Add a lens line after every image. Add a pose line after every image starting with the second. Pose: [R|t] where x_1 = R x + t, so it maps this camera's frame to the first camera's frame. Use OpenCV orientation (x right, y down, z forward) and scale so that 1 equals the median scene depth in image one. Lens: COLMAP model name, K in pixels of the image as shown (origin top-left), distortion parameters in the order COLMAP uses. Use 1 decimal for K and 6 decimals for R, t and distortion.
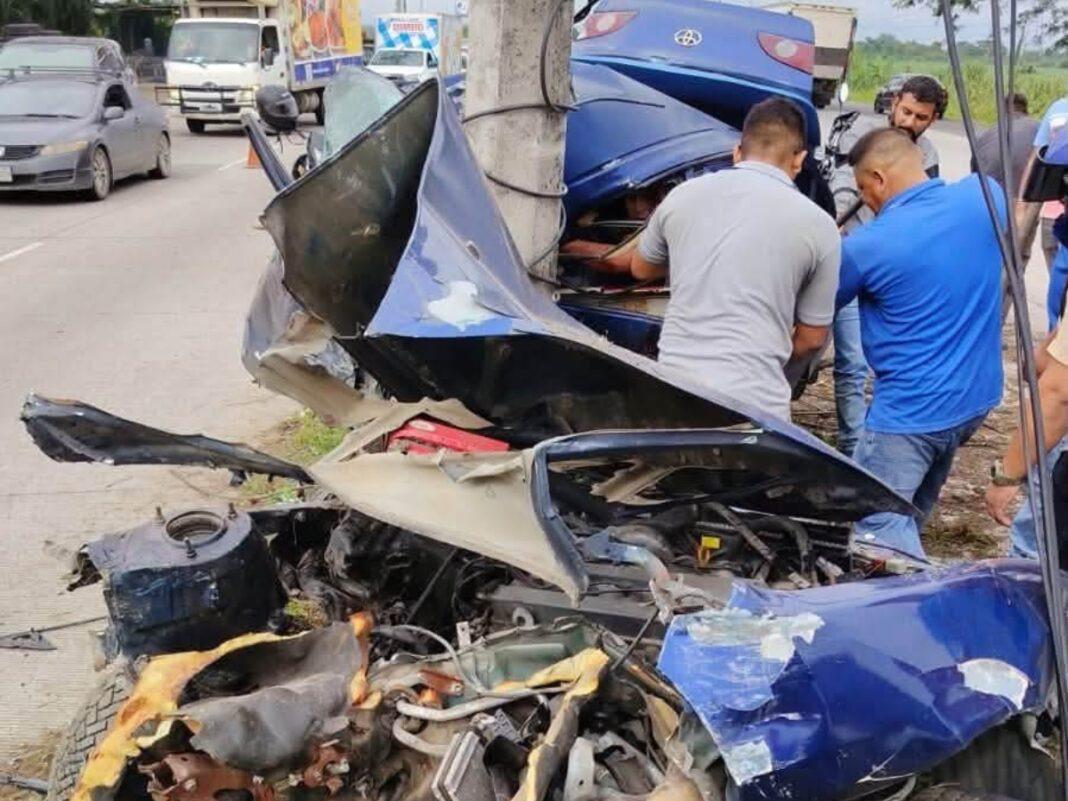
lens RADIAL K [[1293.7, 0, 534.3], [0, 1293.7, 488.1], [0, 0, 1]] dist [0.022794, -0.018475]
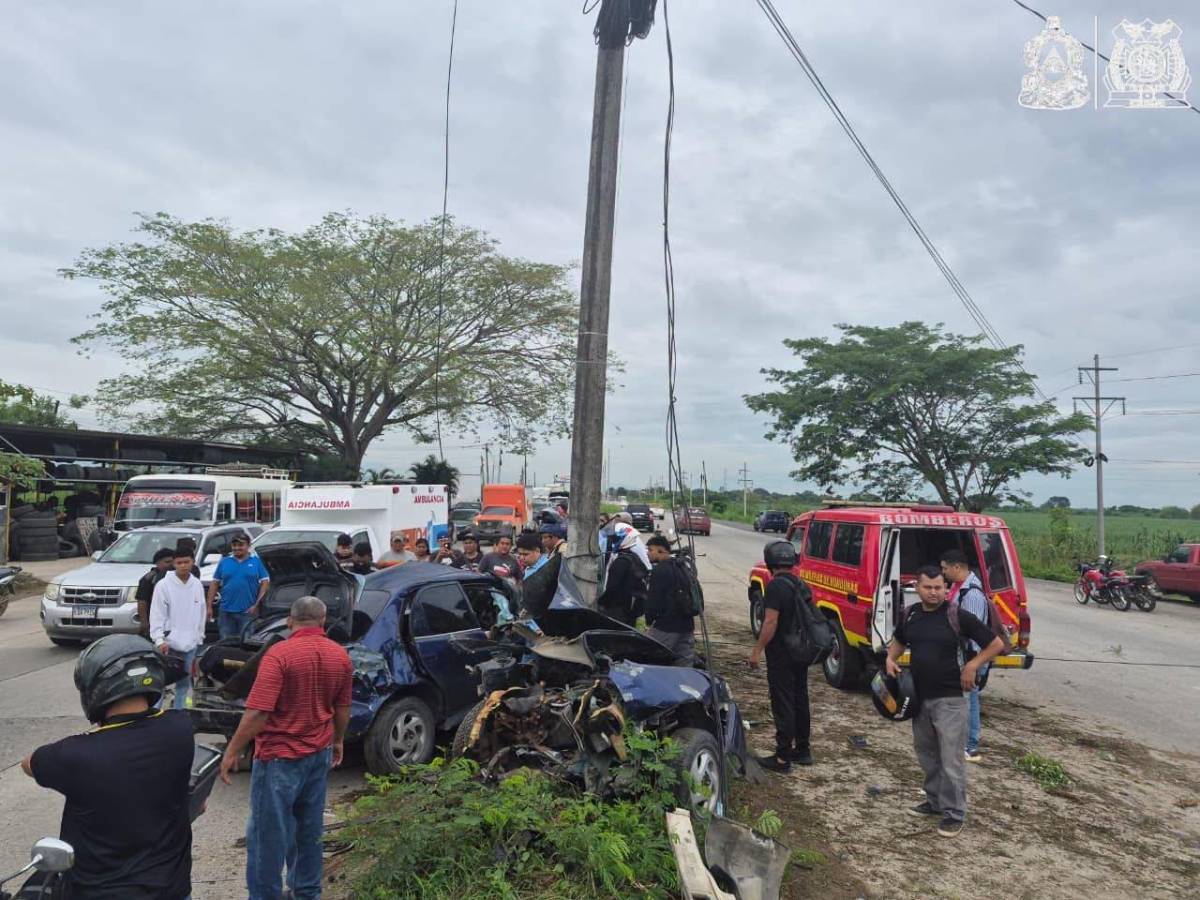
lens RADIAL K [[864.7, 0, 540.6], [0, 864.7, 446.2], [0, 0, 1]] dist [0.125833, -0.119154]
pose [[0.997664, -0.010633, -0.067484, 0.057513], [-0.015159, 0.928729, -0.370450, 0.450041], [0.066613, 0.370608, 0.926398, -1.935090]]
